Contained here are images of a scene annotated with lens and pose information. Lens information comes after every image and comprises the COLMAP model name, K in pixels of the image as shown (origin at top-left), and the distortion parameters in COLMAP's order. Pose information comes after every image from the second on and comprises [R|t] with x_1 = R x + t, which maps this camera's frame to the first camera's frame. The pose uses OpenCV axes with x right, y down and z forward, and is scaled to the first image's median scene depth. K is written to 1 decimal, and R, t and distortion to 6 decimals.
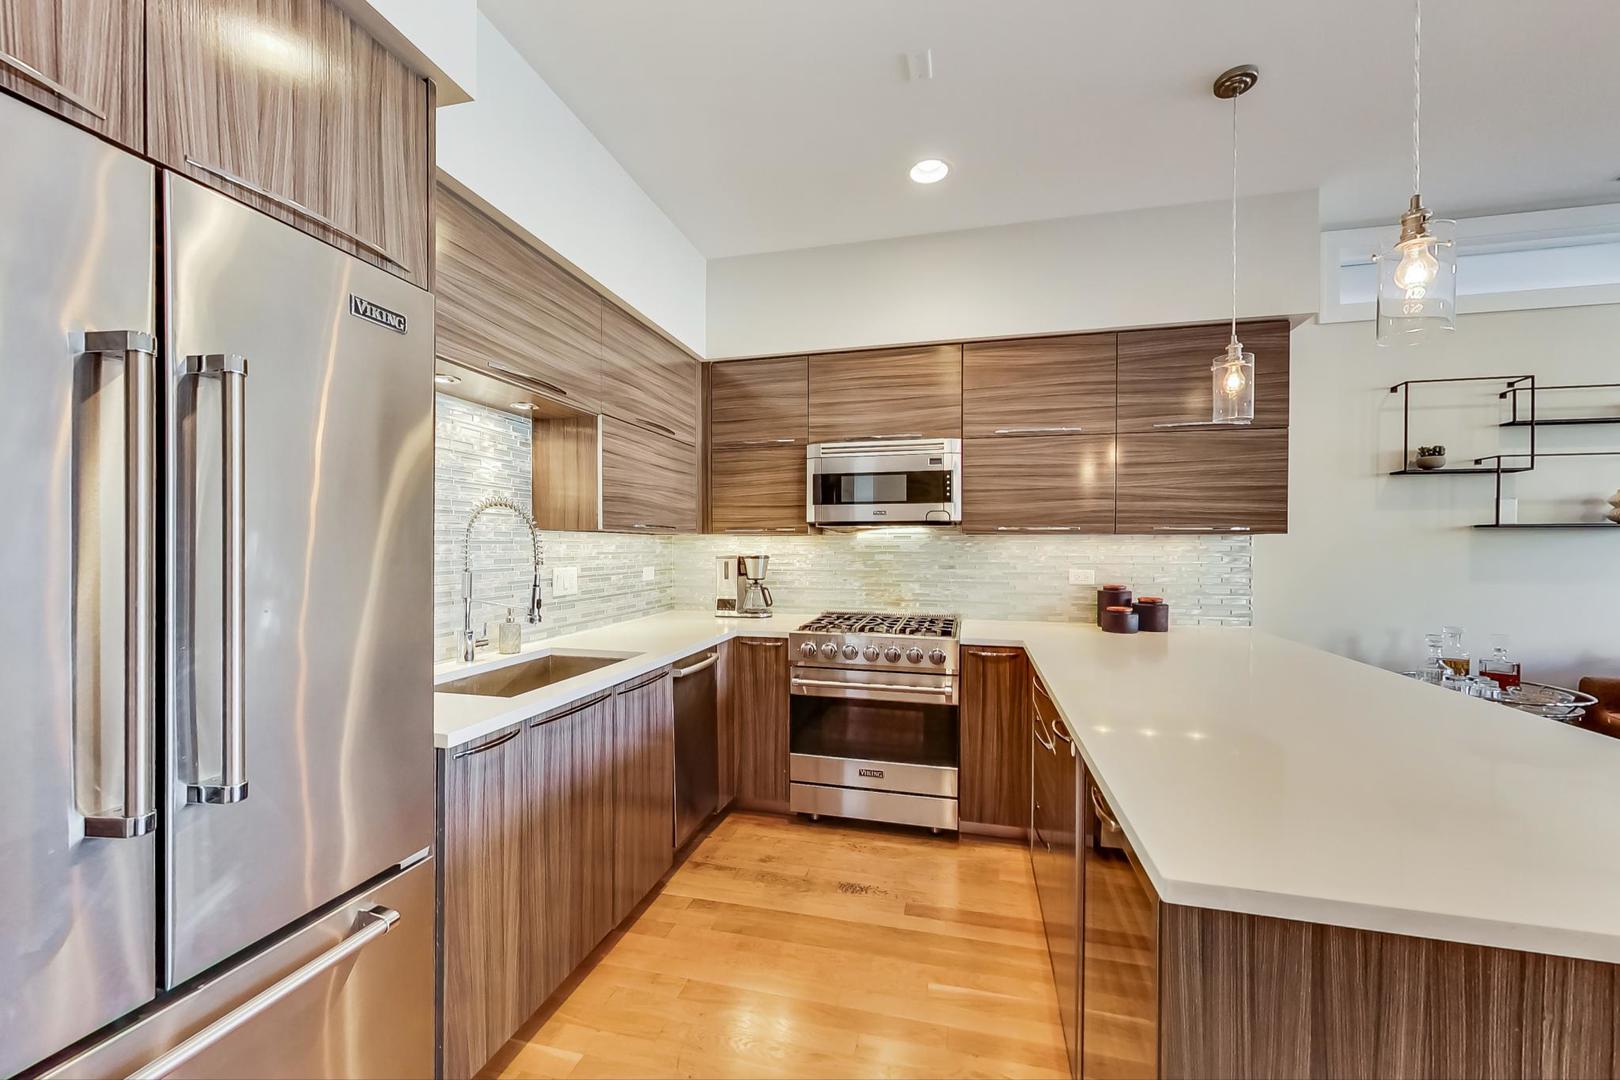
lens RADIAL K [[633.9, 0, 798.2], [0, 633.9, 548.4], [0, 0, 1]] dist [0.000427, -0.000160]
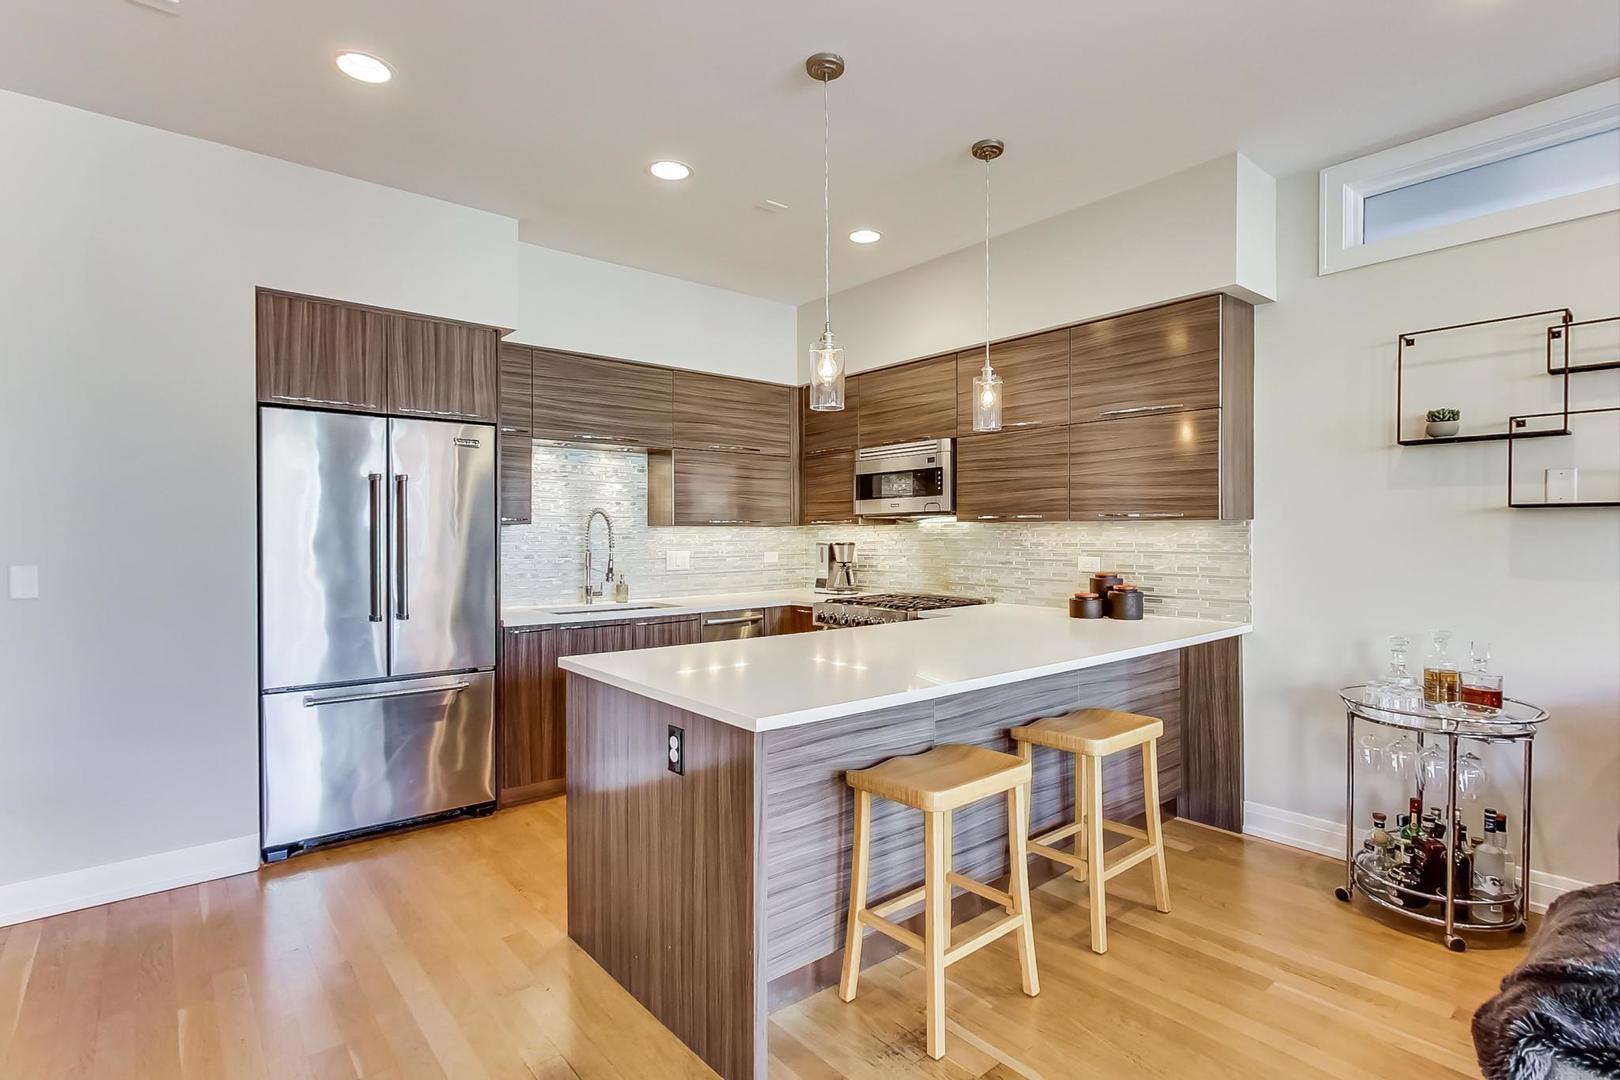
lens RADIAL K [[788.1, 0, 810.0], [0, 788.1, 540.0], [0, 0, 1]] dist [-0.011759, -0.000183]
pose [[0.820841, -0.002512, -0.571152, 0.894054], [0.003794, 0.999992, 0.001054, 0.004994], [0.571145, -0.003032, 0.820844, -0.306819]]
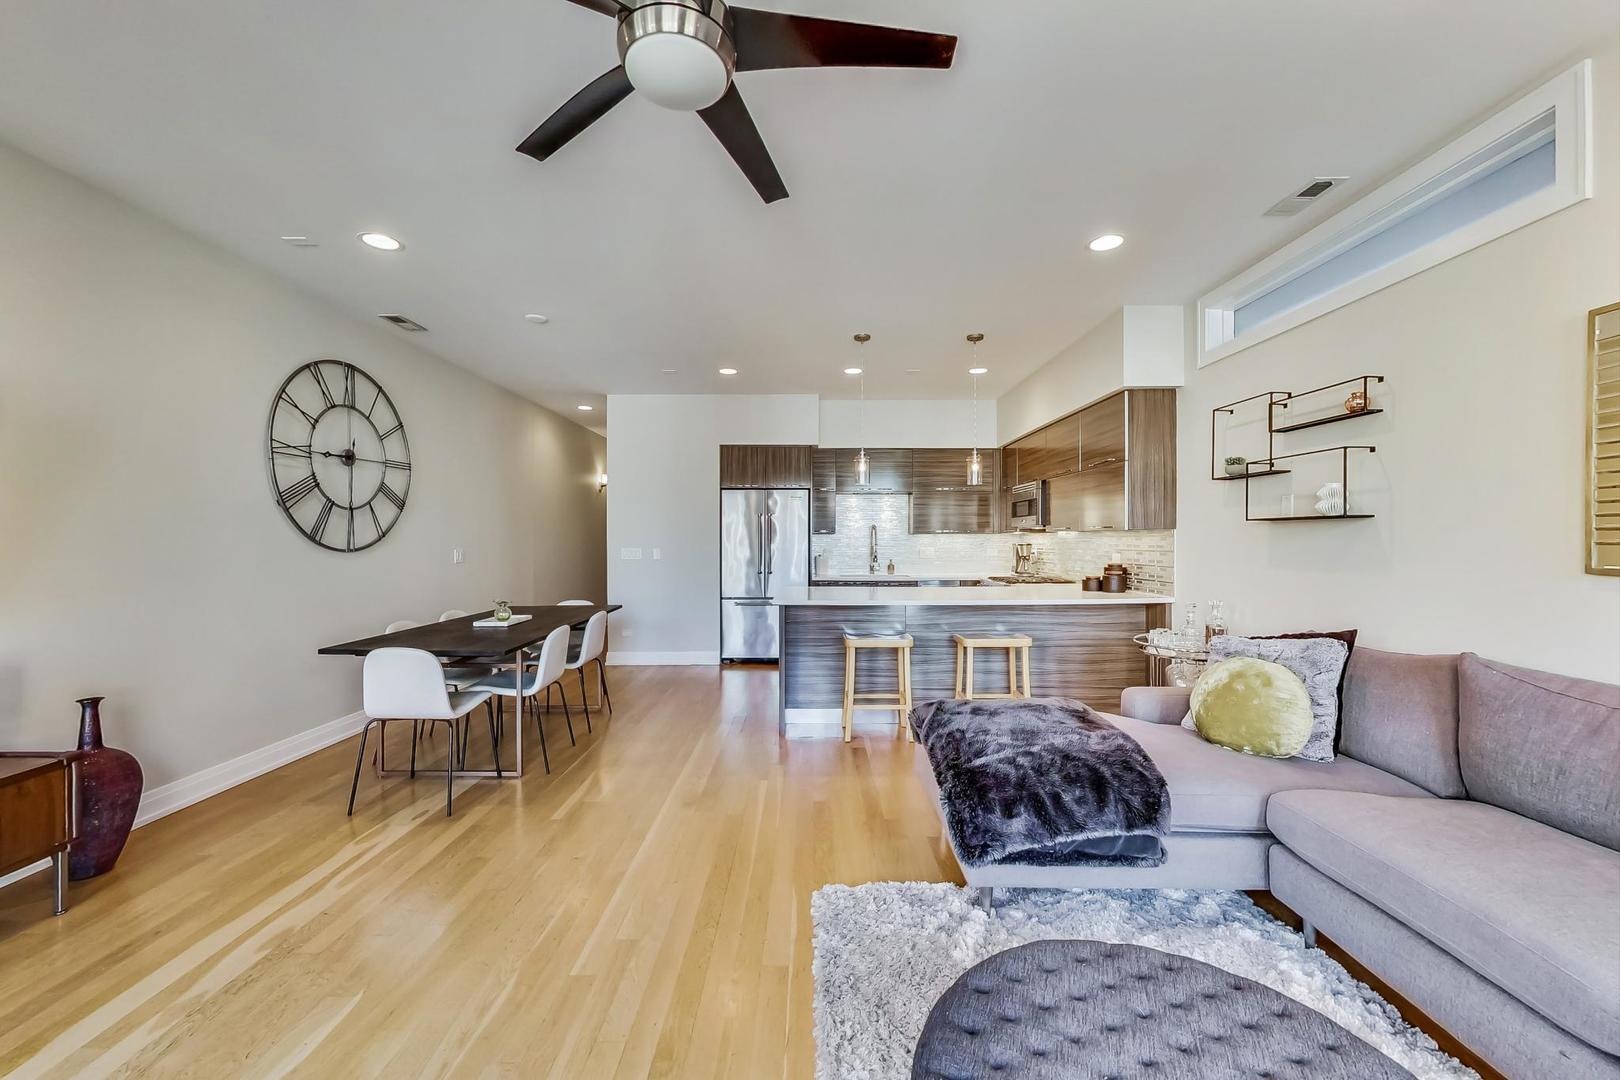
lens RADIAL K [[636.2, 0, 819.0], [0, 636.2, 545.5], [0, 0, 1]] dist [0.001191, 0.000164]
pose [[0.261866, 0.006527, -0.965082, 1.978255], [-0.002054, 0.999979, 0.006205, 0.006510], [0.965102, 0.000357, 0.261873, -0.116842]]
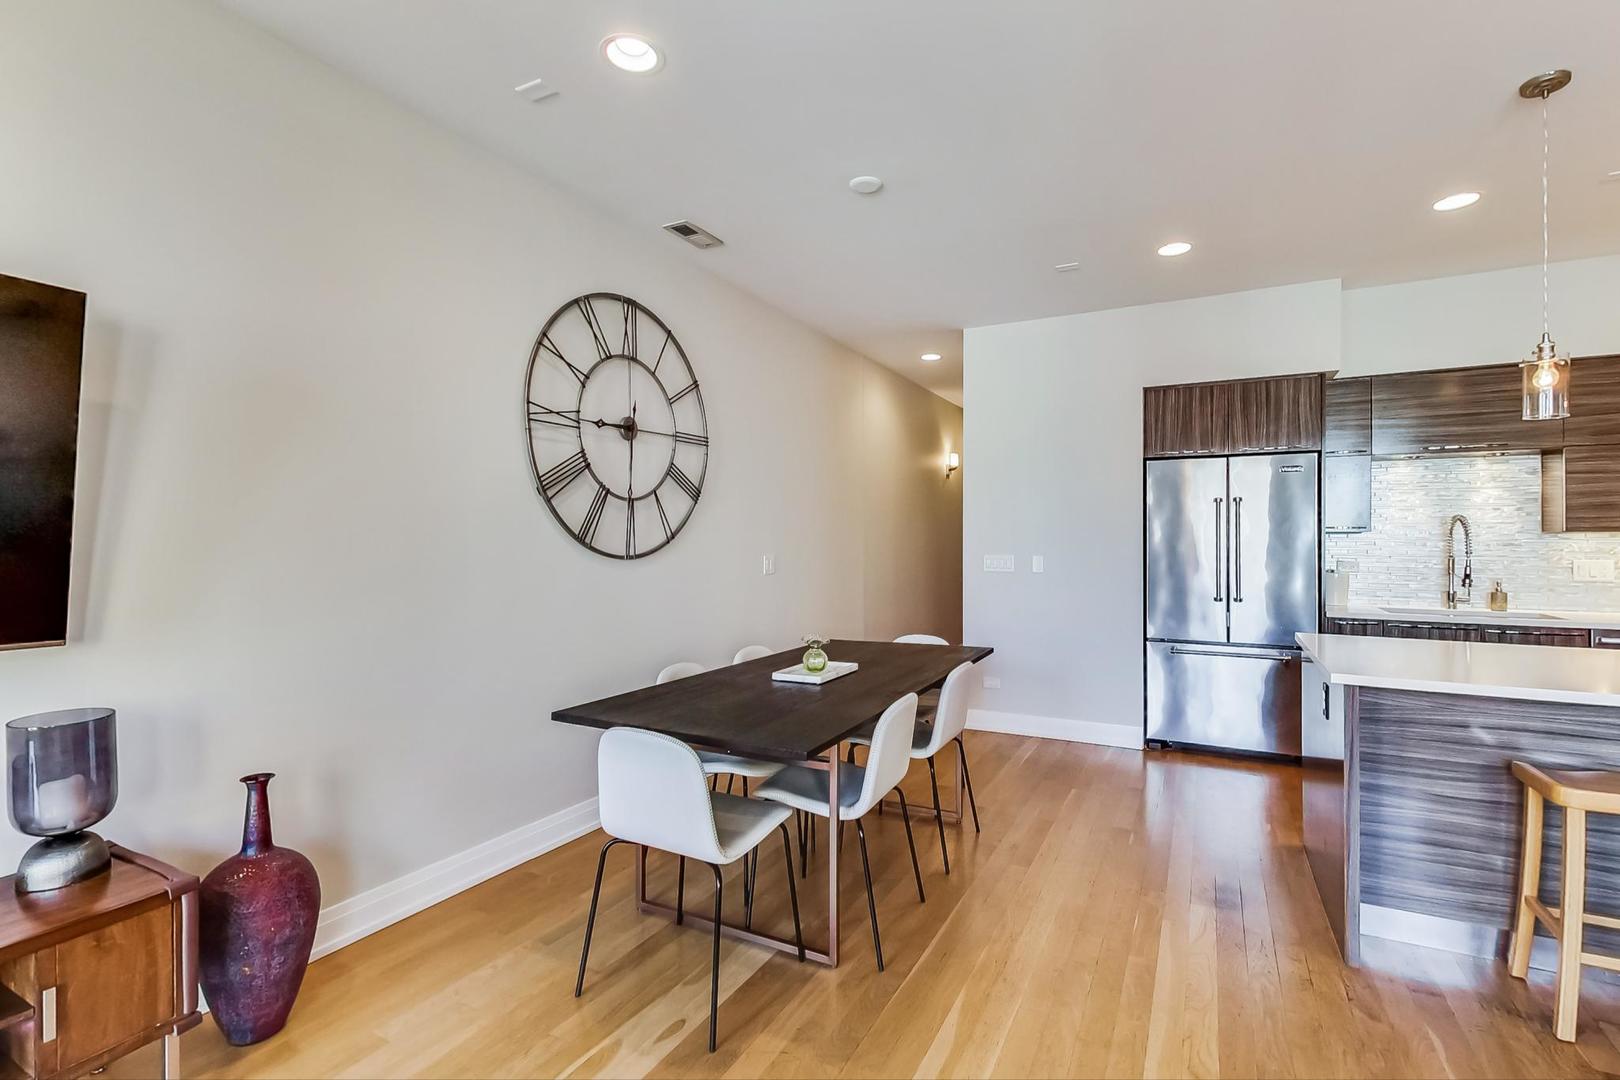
lens RADIAL K [[756.6, 0, 810.0], [0, 756.6, 540.0], [0, 0, 1]] dist [0.000653, 0.000282]
pose [[-0.229576, -0.007181, -0.973264, 1.449395], [-0.004663, 0.999969, -0.006278, 0.007809], [0.973280, 0.003097, -0.229602, -0.191493]]
